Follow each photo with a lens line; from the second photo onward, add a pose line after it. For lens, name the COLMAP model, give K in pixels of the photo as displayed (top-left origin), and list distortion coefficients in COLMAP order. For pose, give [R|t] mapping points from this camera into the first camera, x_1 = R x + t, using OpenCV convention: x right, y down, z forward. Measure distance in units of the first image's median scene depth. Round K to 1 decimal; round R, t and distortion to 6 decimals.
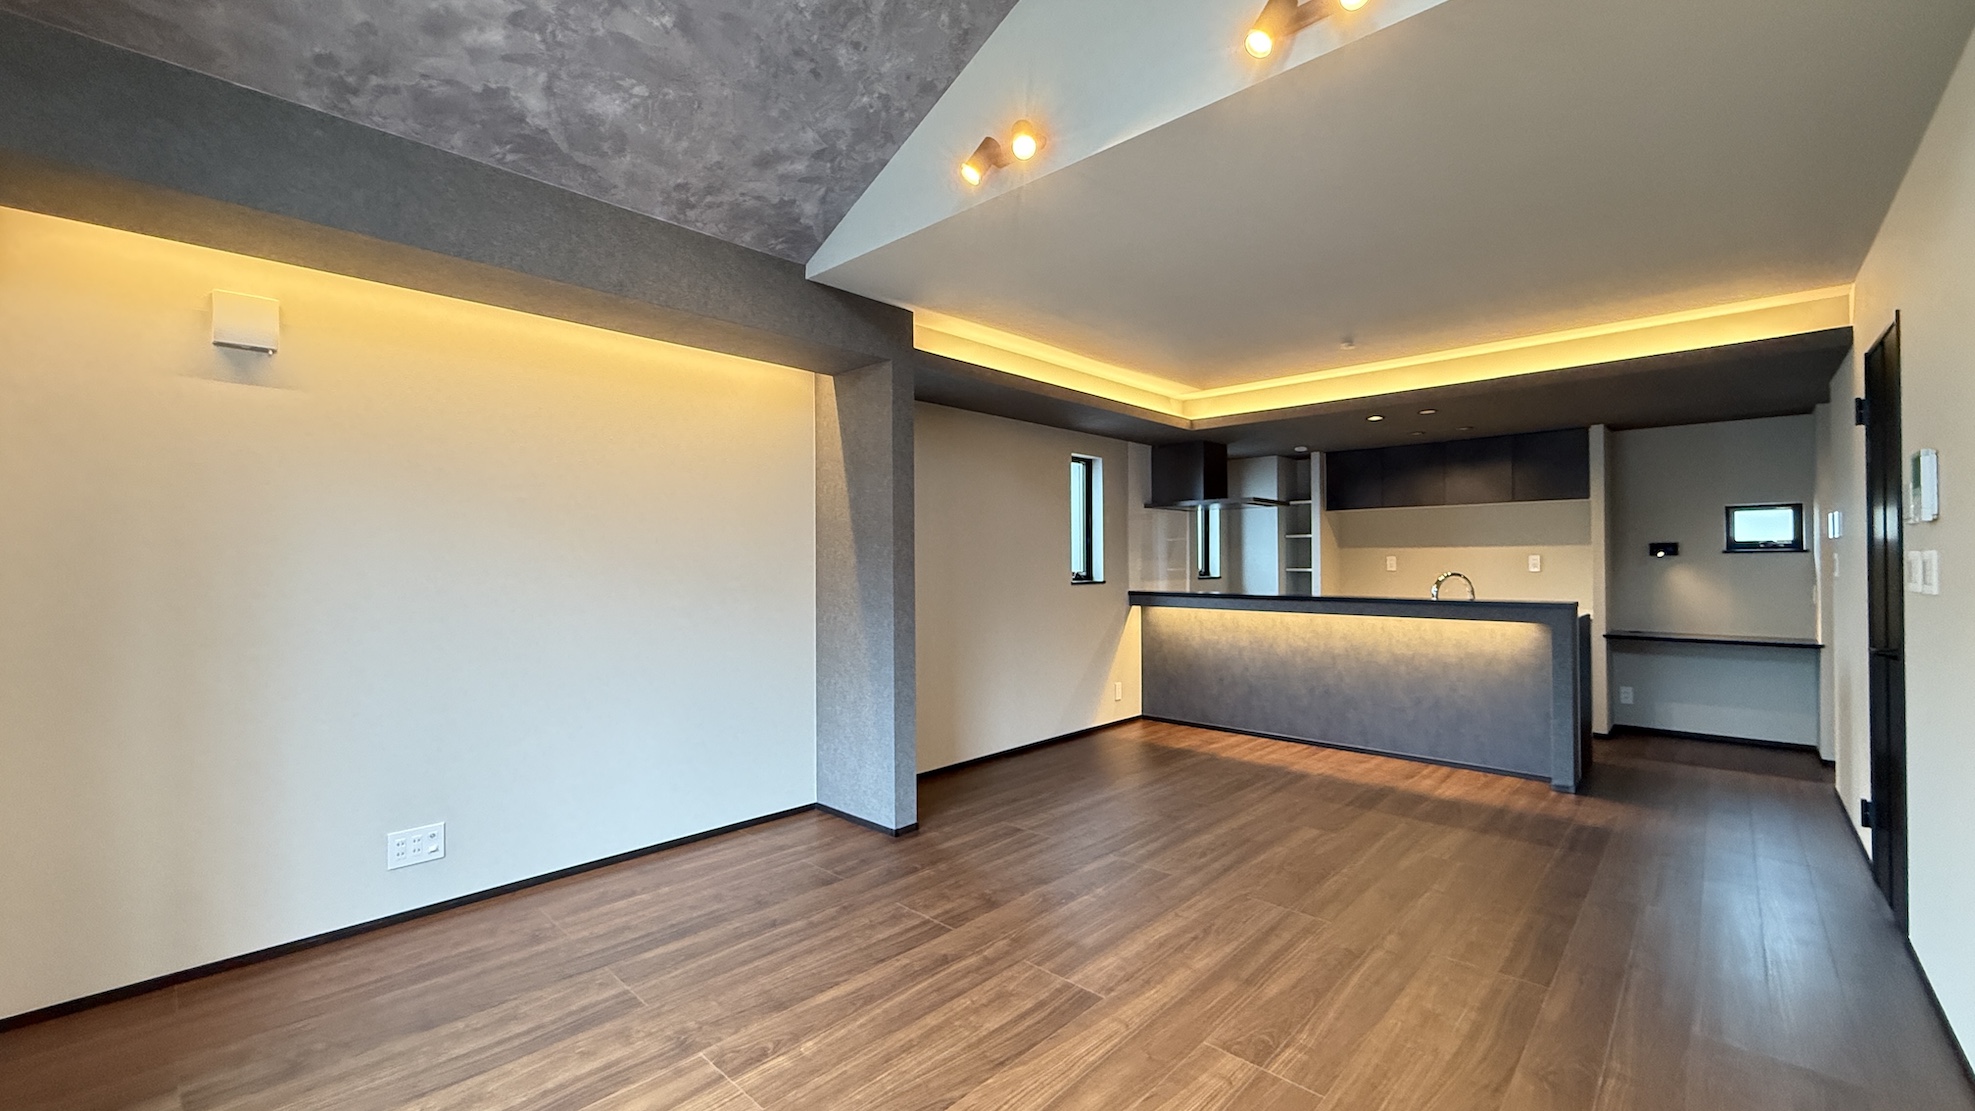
lens RADIAL K [[821.4, 0, 1001.8], [0, 821.4, 557.0], [0, 0, 1]] dist [0.043614, -0.000338]
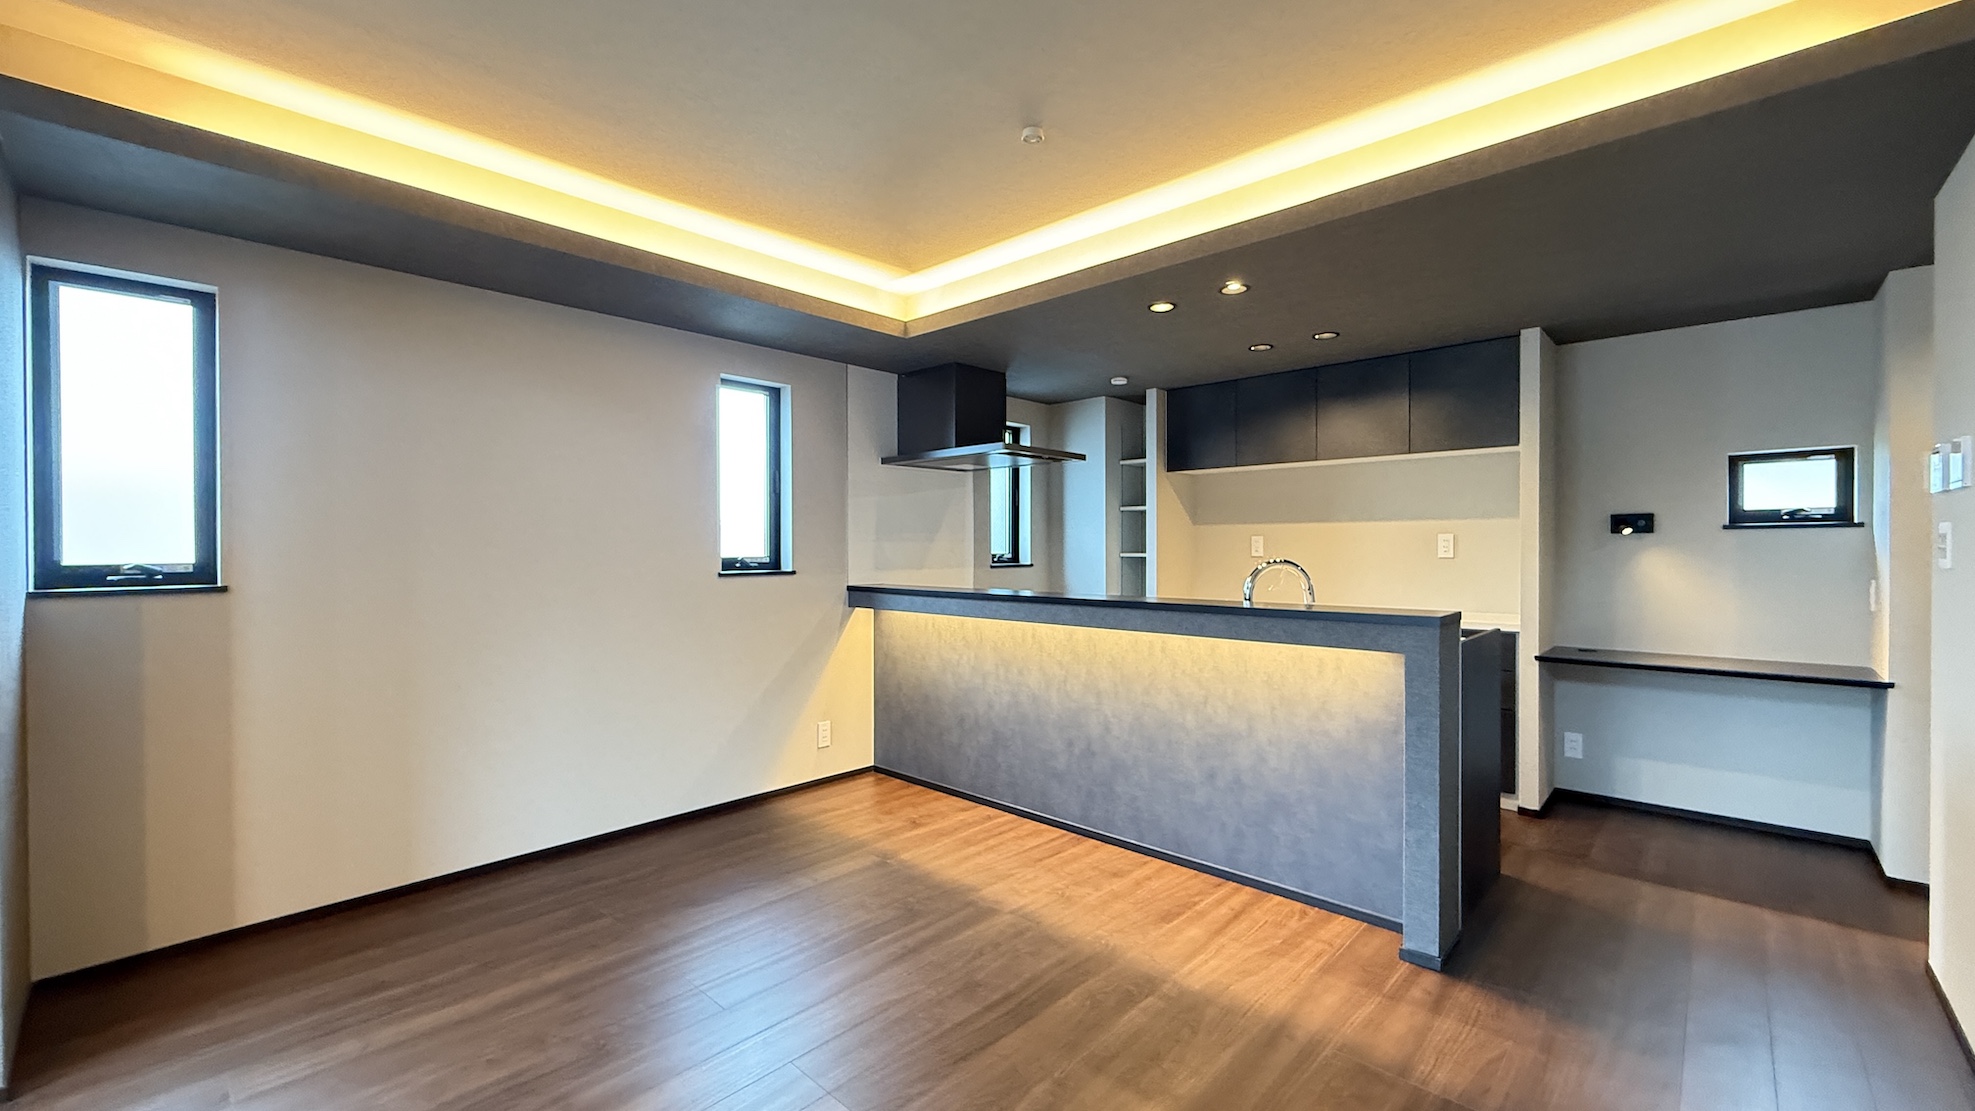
lens RADIAL K [[821.4, 0, 982.1], [0, 821.4, 553.9], [0, 0, 1]] dist [0.043614, -0.000338]
pose [[0.999862, 0.001345, -0.016563, 0.293057], [-0.000986, 0.999764, 0.021712, 0.000527], [0.016588, -0.021692, 0.999627, 0.340301]]
